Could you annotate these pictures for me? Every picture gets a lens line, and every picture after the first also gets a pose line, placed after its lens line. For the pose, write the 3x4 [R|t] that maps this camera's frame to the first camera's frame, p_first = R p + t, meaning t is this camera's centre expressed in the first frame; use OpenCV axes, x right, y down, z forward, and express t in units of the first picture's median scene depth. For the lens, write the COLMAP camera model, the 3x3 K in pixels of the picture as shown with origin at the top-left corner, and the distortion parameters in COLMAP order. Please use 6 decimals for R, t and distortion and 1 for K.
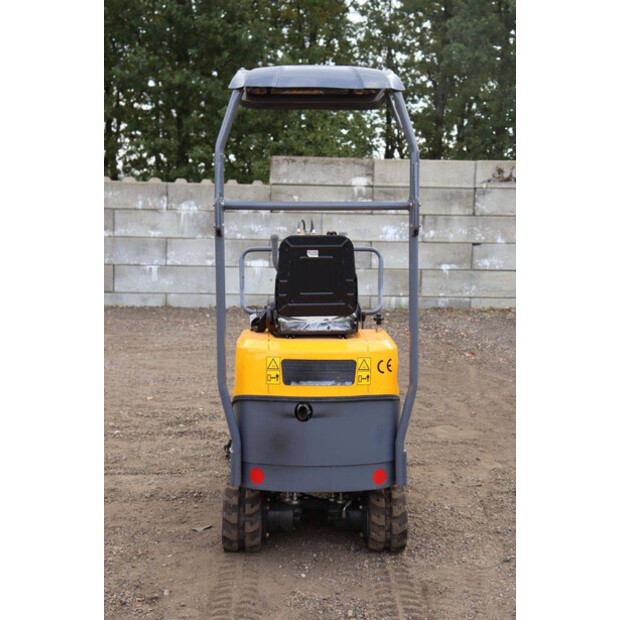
lens RADIAL K [[1055.1, 0, 304.4], [0, 1055.1, 313.9], [0, 0, 1]] dist [0.227859, 0.000000]
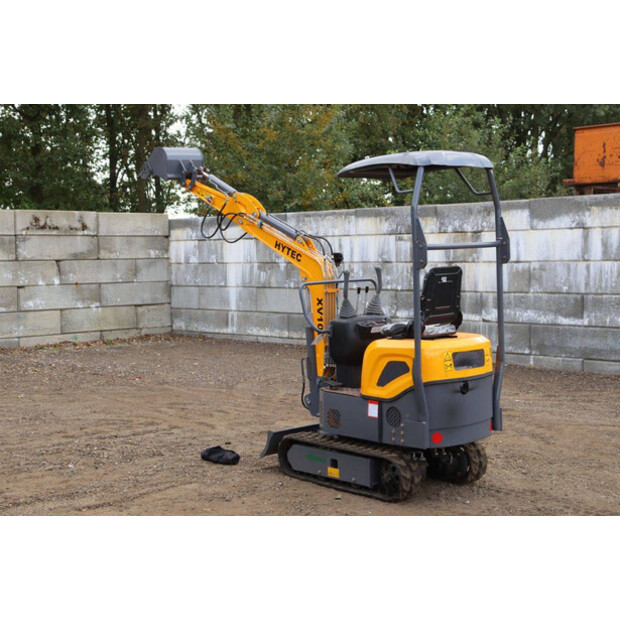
lens RADIAL K [[1055.1, 0, 310.0], [0, 1055.1, 298.2], [0, 0, 1]] dist [0.227859, 0.000000]
pose [[0.741418, -0.057635, 0.668564, -1.077953], [0.095196, 0.995262, -0.019770, -0.020102], [-0.664257, 0.078302, 0.743392, 0.047153]]
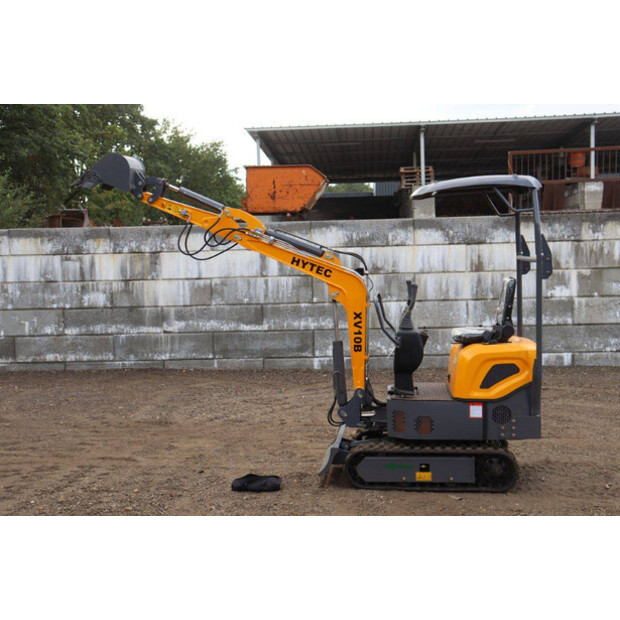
lens RADIAL K [[855.7, 0, 306.9], [0, 855.7, 313.0], [0, 0, 1]] dist [0.076660, 0.000000]
pose [[0.120523, -0.082075, 0.989312, -1.325129], [0.129437, 0.989368, 0.066310, -0.147078], [-0.984236, 0.120062, 0.129865, 1.126494]]
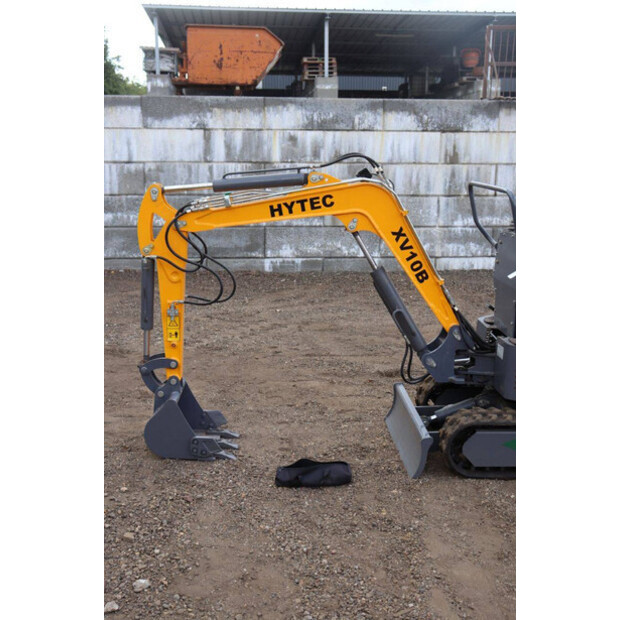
lens RADIAL K [[769.4, 0, 301.9], [0, 769.4, 314.7], [0, 0, 1]] dist [0.027658, 0.000000]
pose [[-0.034792, -0.220918, 0.974672, -0.785910], [0.094921, 0.970123, 0.223275, -0.139965], [-0.994877, 0.100285, -0.012783, 1.403314]]
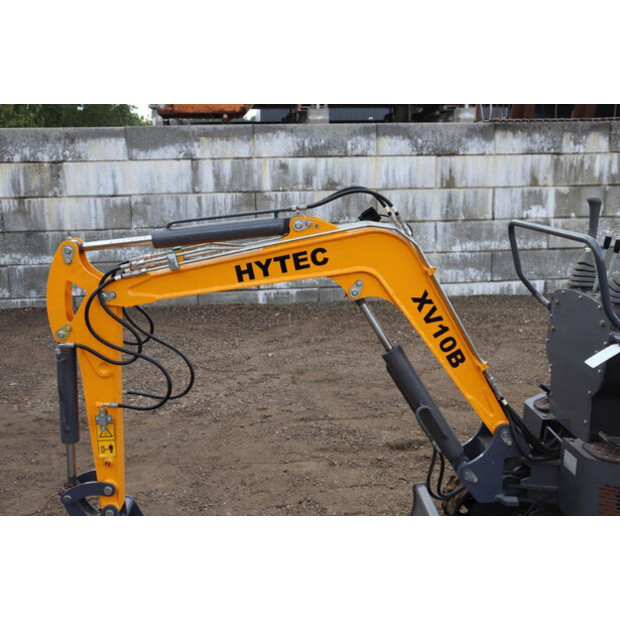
lens RADIAL K [[677.0, 0, 307.2], [0, 677.0, 312.7], [0, 0, 1]] dist [-0.021751, 0.000000]
pose [[-0.047042, -0.210272, 0.976510, -0.472444], [0.120349, 0.969278, 0.214512, -0.140005], [-0.991616, 0.127614, -0.020291, 1.378616]]
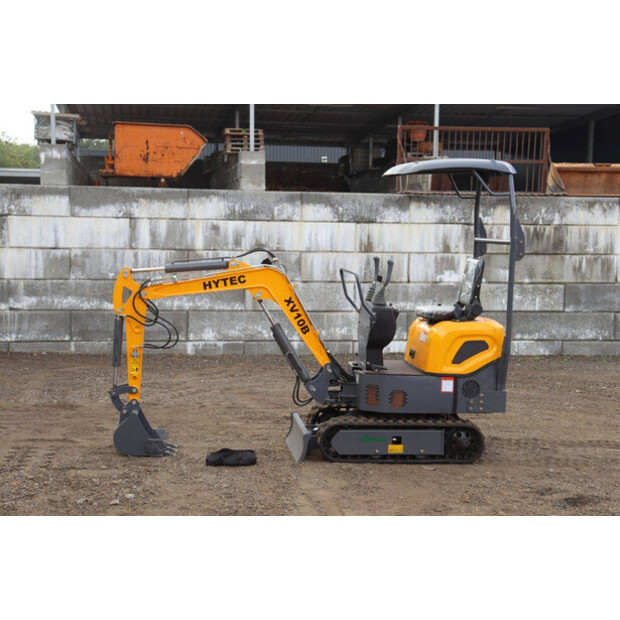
lens RADIAL K [[1055.1, 0, 294.7], [0, 1055.1, 292.9], [0, 0, 1]] dist [0.227859, 0.000000]
pose [[-0.102184, -0.073812, 0.992023, -1.628206], [0.085045, 0.992944, 0.082640, -0.182075], [-0.991123, 0.092811, -0.095186, 1.431778]]
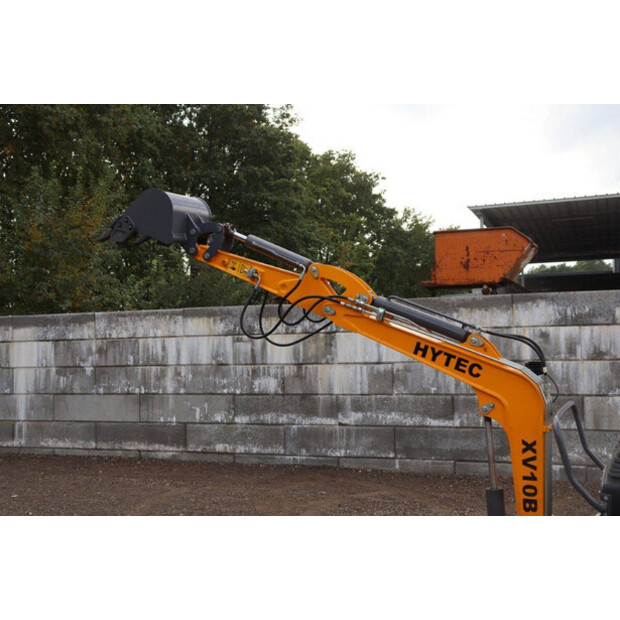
lens RADIAL K [[779.4, 0, 310.7], [0, 779.4, 308.5], [0, 0, 1]] dist [0.025889, 0.000000]
pose [[0.404945, 0.014482, 0.914227, -0.706949], [0.122611, 0.989984, -0.069991, -0.140070], [-0.906083, 0.140437, 0.399113, 1.105051]]
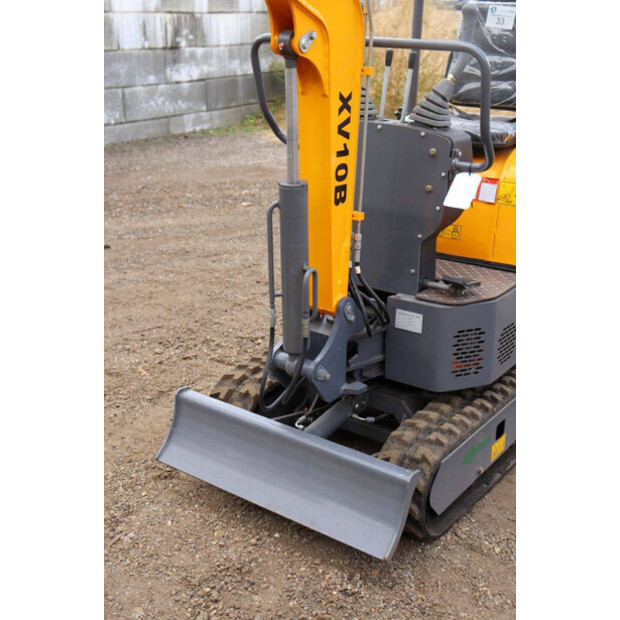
lens RADIAL K [[855.7, 0, 317.8], [0, 855.7, 295.4], [0, 0, 1]] dist [0.076660, 0.000000]
pose [[-0.812148, -0.201344, 0.547609, -0.271897], [0.043070, 0.915319, 0.400419, -0.138397], [-0.581860, 0.348785, -0.734703, 1.616801]]
